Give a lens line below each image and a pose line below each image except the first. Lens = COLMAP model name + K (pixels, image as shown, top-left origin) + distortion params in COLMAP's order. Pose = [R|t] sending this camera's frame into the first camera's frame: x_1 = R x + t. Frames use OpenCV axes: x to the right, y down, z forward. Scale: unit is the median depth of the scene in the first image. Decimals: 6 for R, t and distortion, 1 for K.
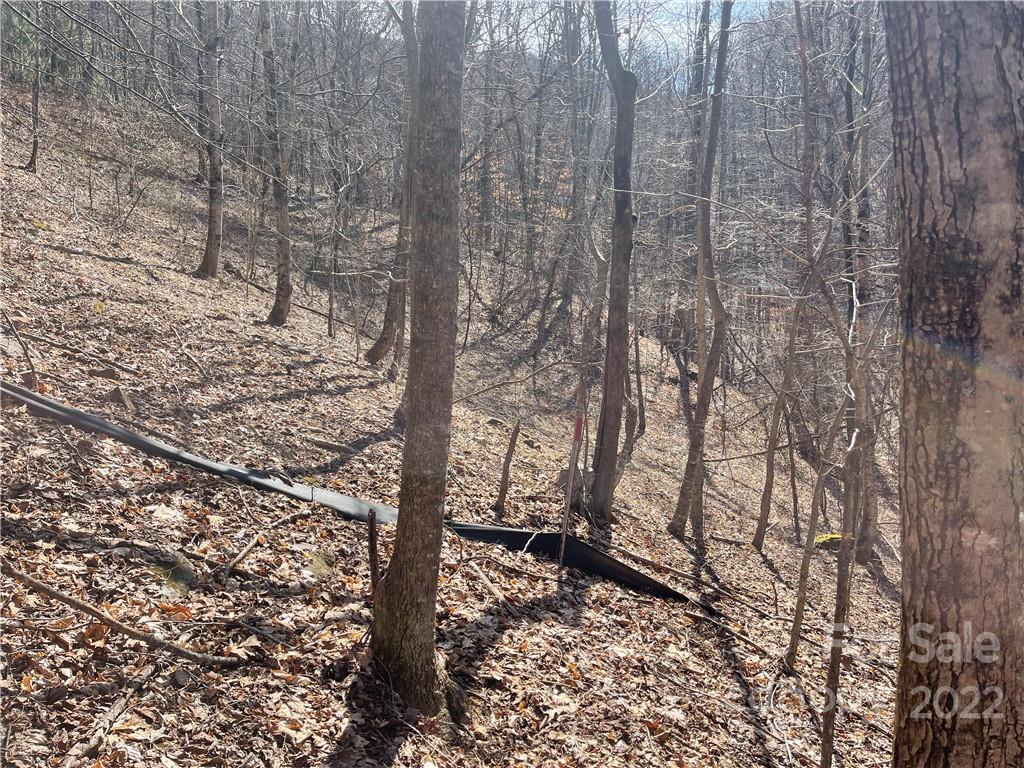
lens RADIAL K [[773.5, 0, 512.3], [0, 773.5, 388.1], [0, 0, 1]] dist [0.073127, -0.099077]
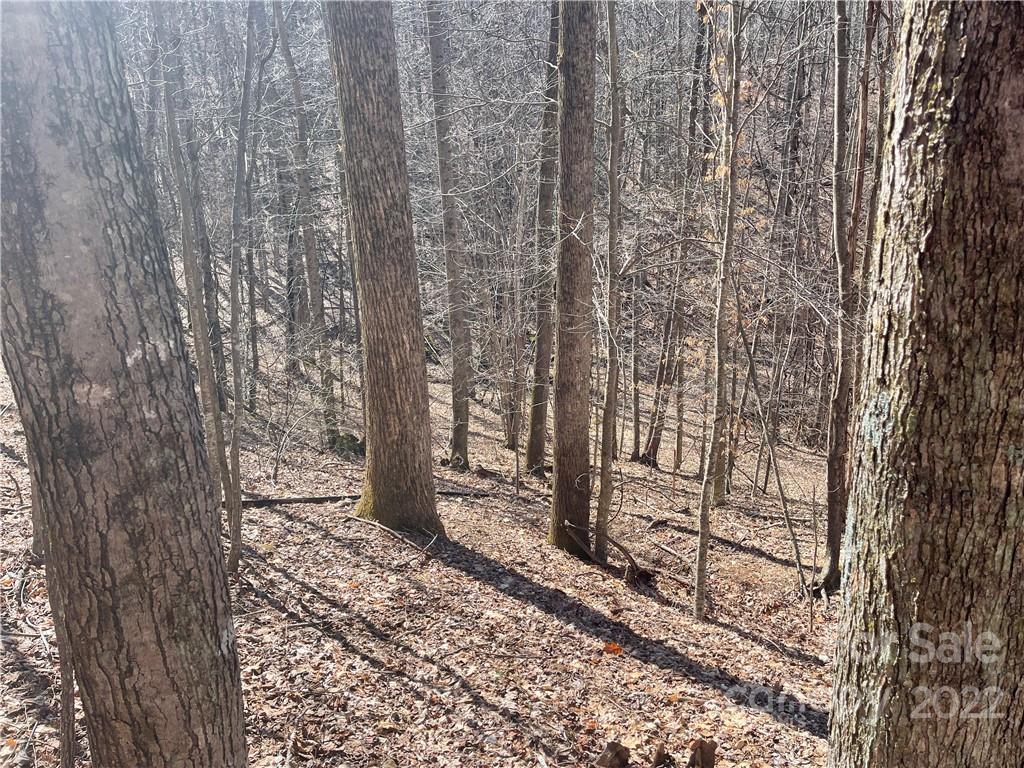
lens RADIAL K [[773.5, 0, 512.8], [0, 773.5, 382.3], [0, 0, 1]] dist [0.073127, -0.099077]
pose [[0.609678, -0.234445, 0.757184, 0.188010], [0.094906, 0.969977, 0.223914, 0.015872], [-0.786947, -0.064654, 0.613624, 0.020608]]
